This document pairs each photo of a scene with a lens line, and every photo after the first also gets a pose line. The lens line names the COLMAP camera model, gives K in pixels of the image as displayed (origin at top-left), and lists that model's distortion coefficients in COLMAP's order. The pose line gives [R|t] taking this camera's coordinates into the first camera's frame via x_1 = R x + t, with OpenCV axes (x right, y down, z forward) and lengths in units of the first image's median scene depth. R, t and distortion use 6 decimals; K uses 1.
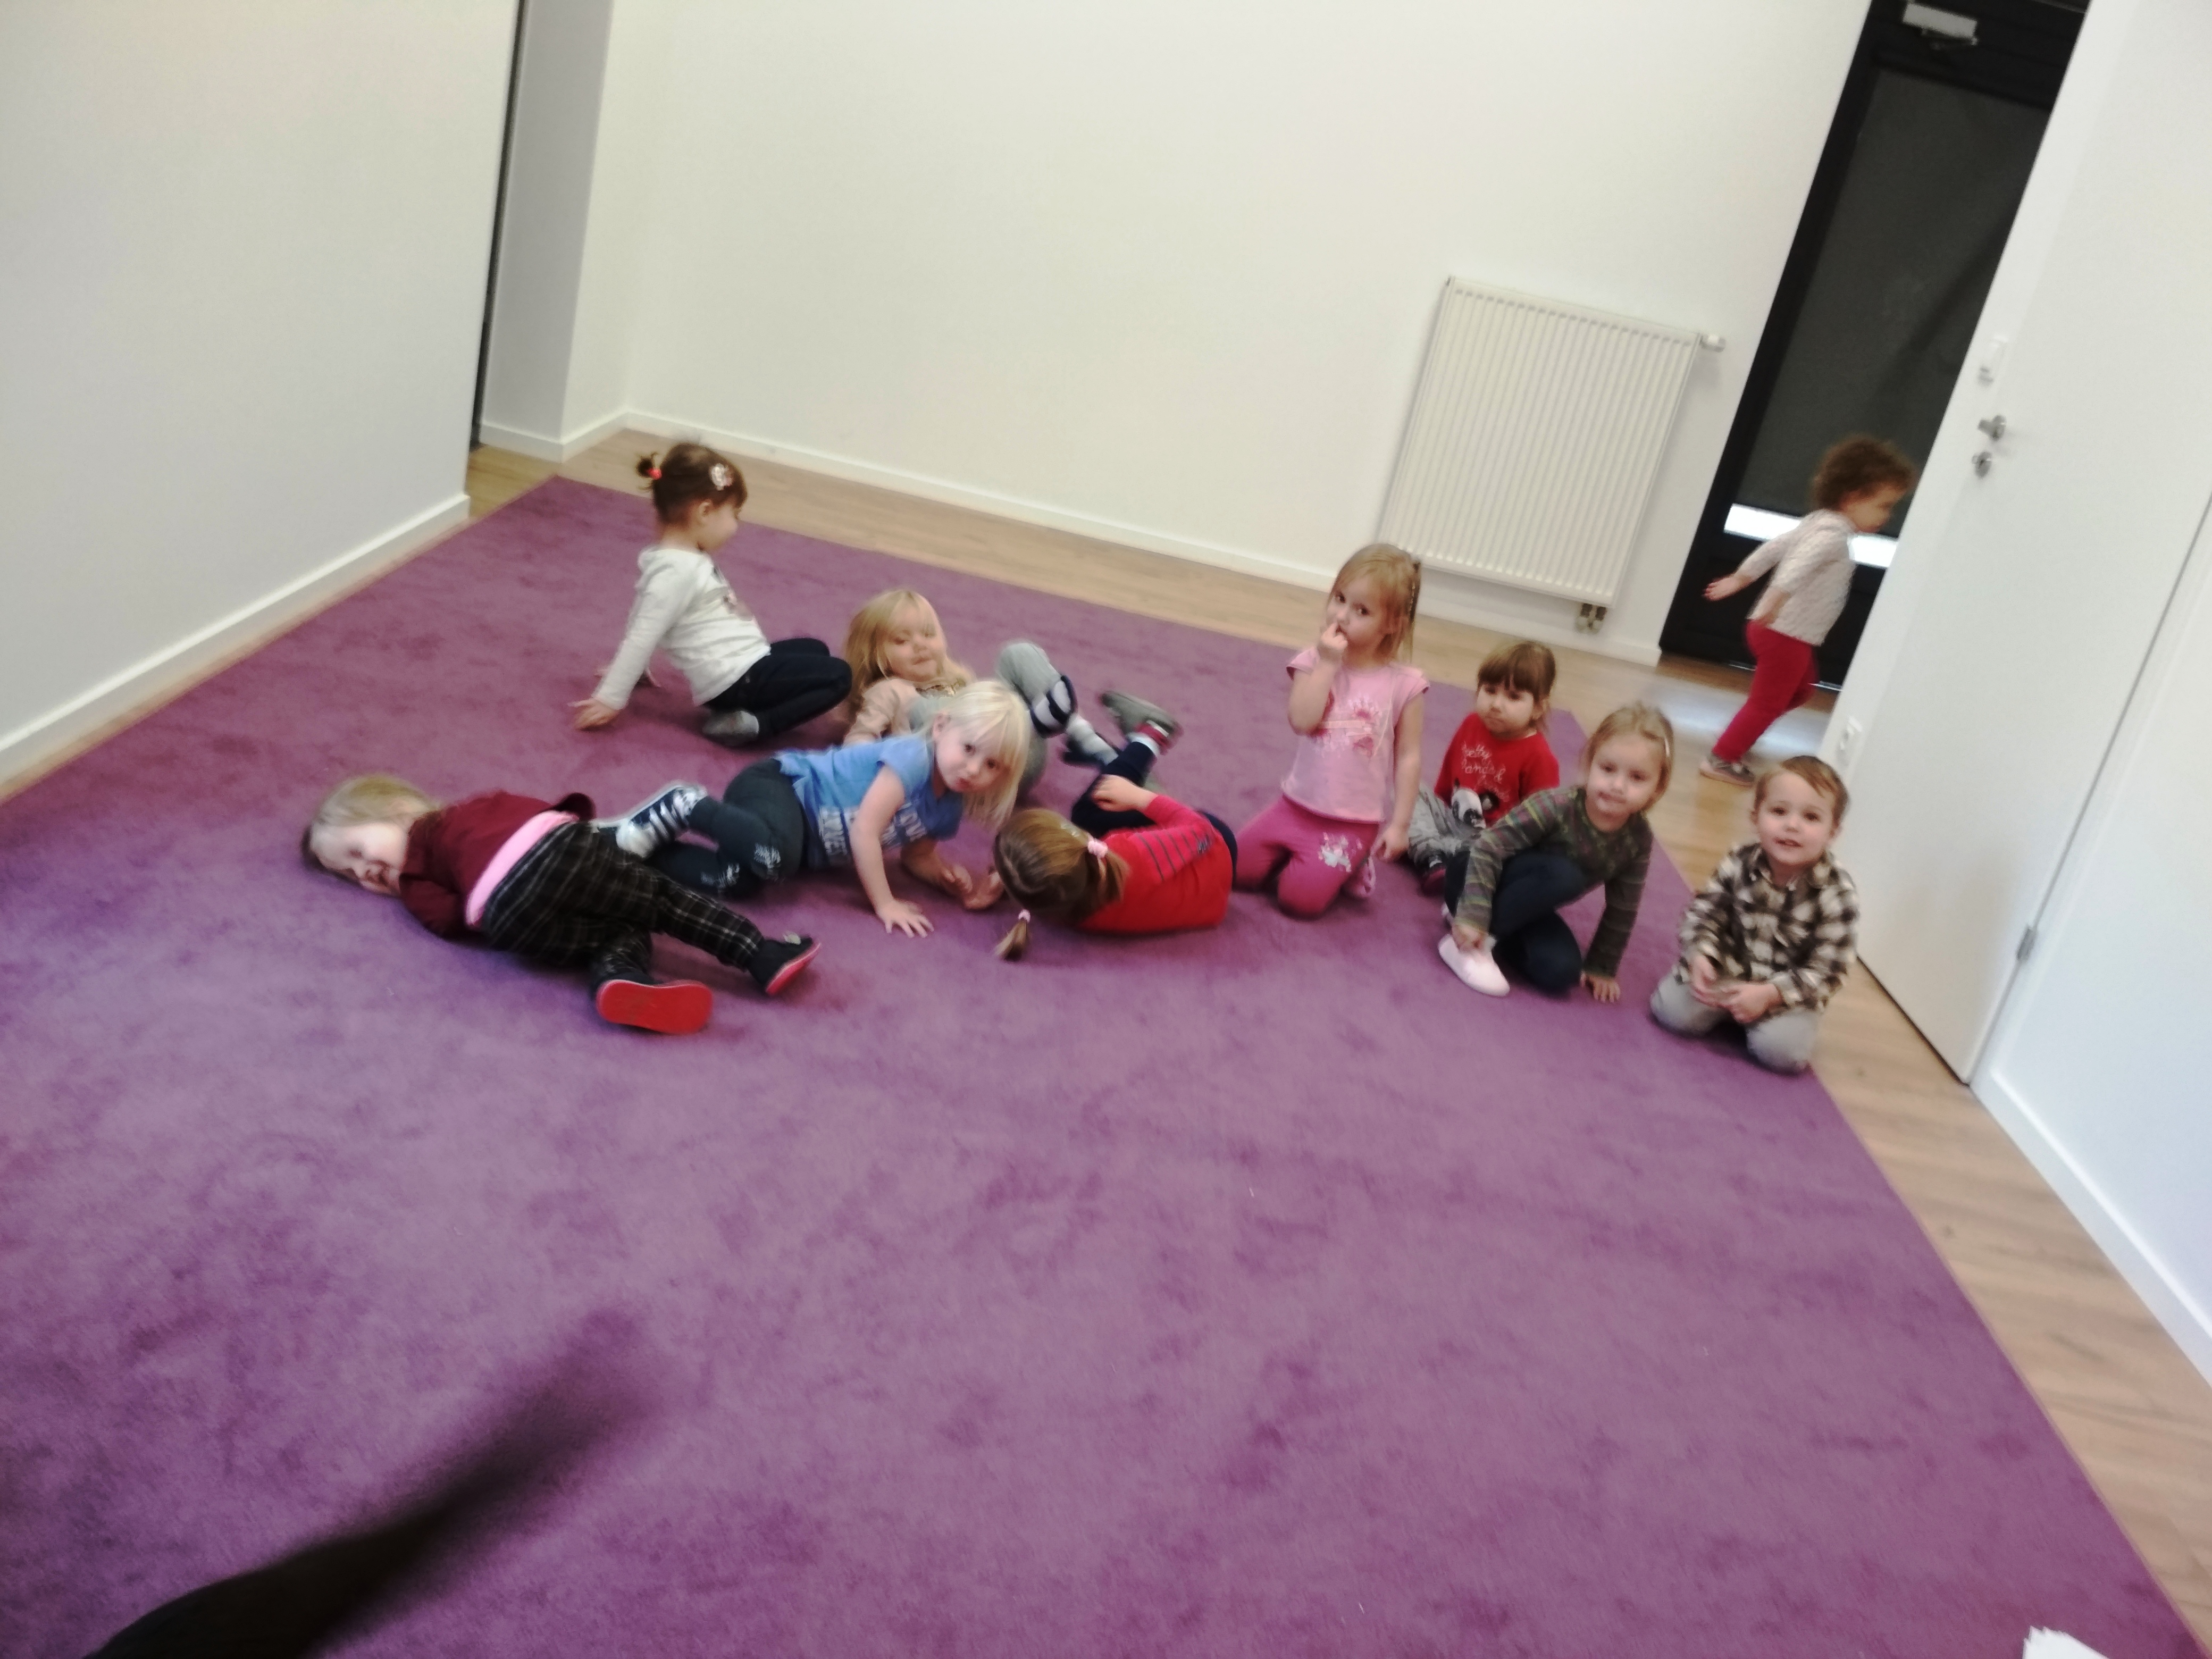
lens RADIAL K [[1975.0, 0, 1123.1], [0, 1975.0, 829.9], [0, 0, 1]] dist [0.134294, -0.227327]
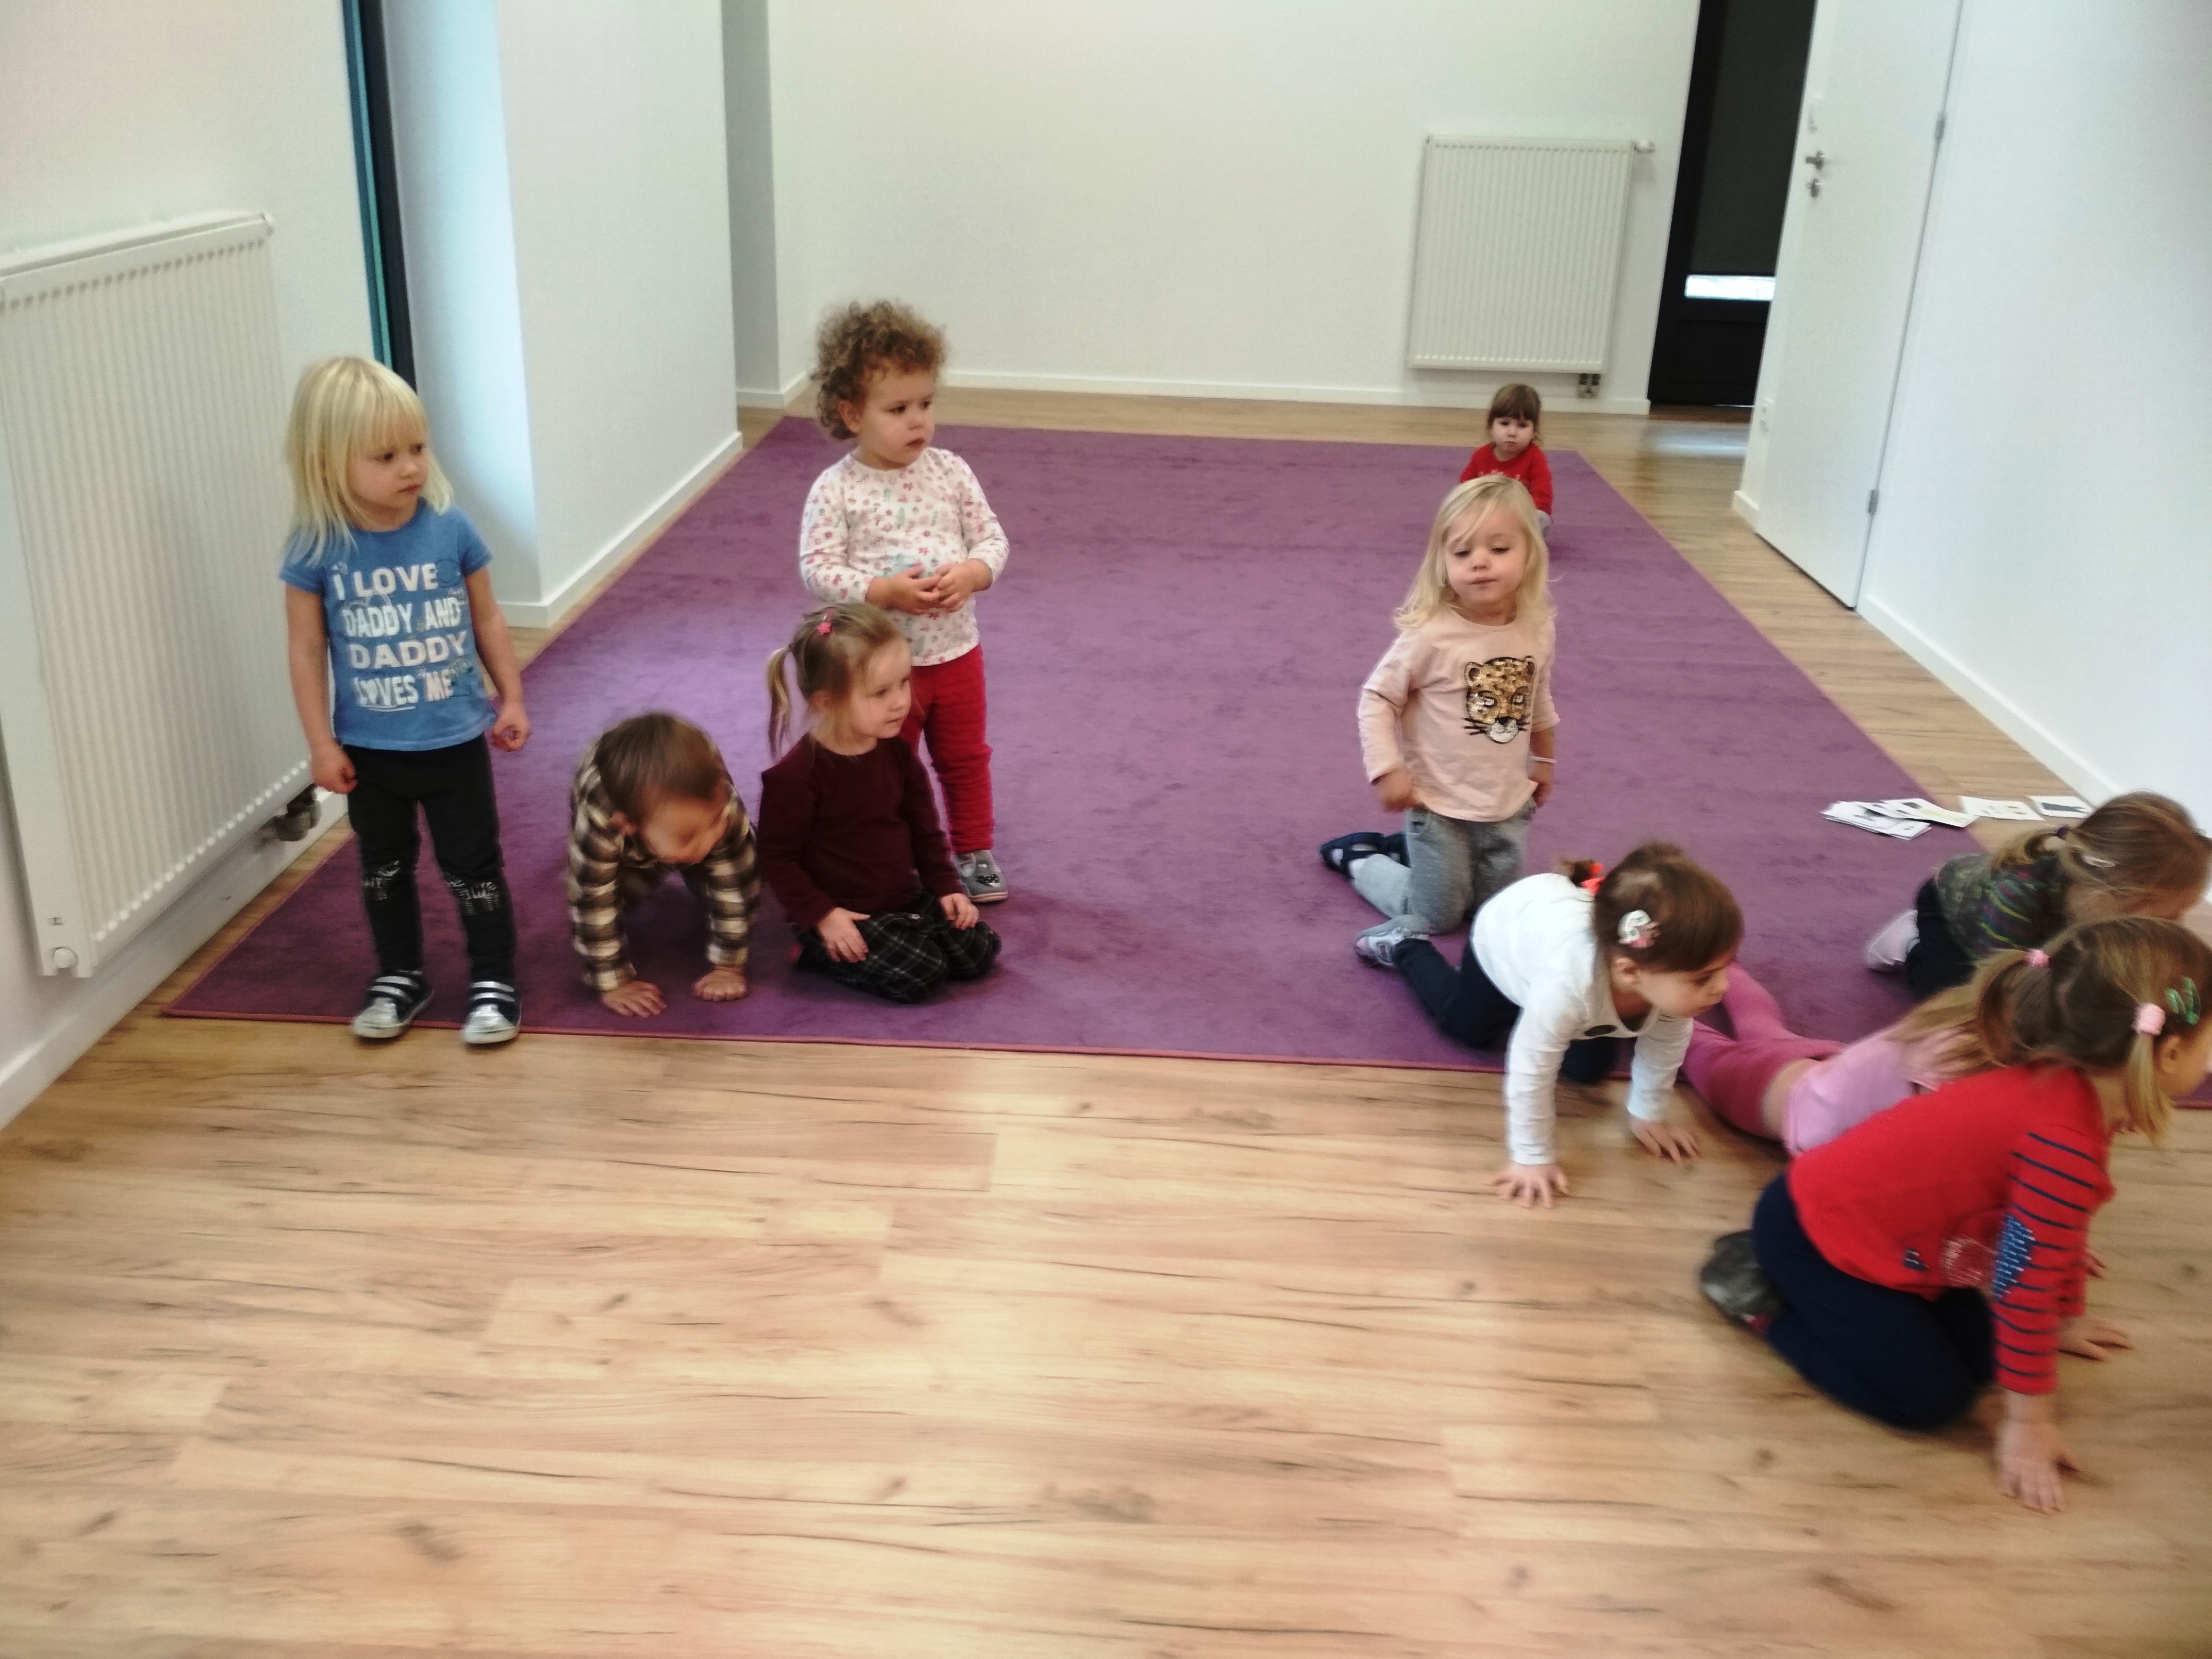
lens RADIAL K [[1978.3, 0, 1116.6], [0, 1978.3, 819.4], [0, 0, 1]] dist [0.150227, -0.254094]
pose [[0.983120, -0.170903, -0.065318, -0.051241], [0.172120, 0.984984, 0.013435, 0.227410], [0.062041, -0.024451, 0.997774, -0.680816]]
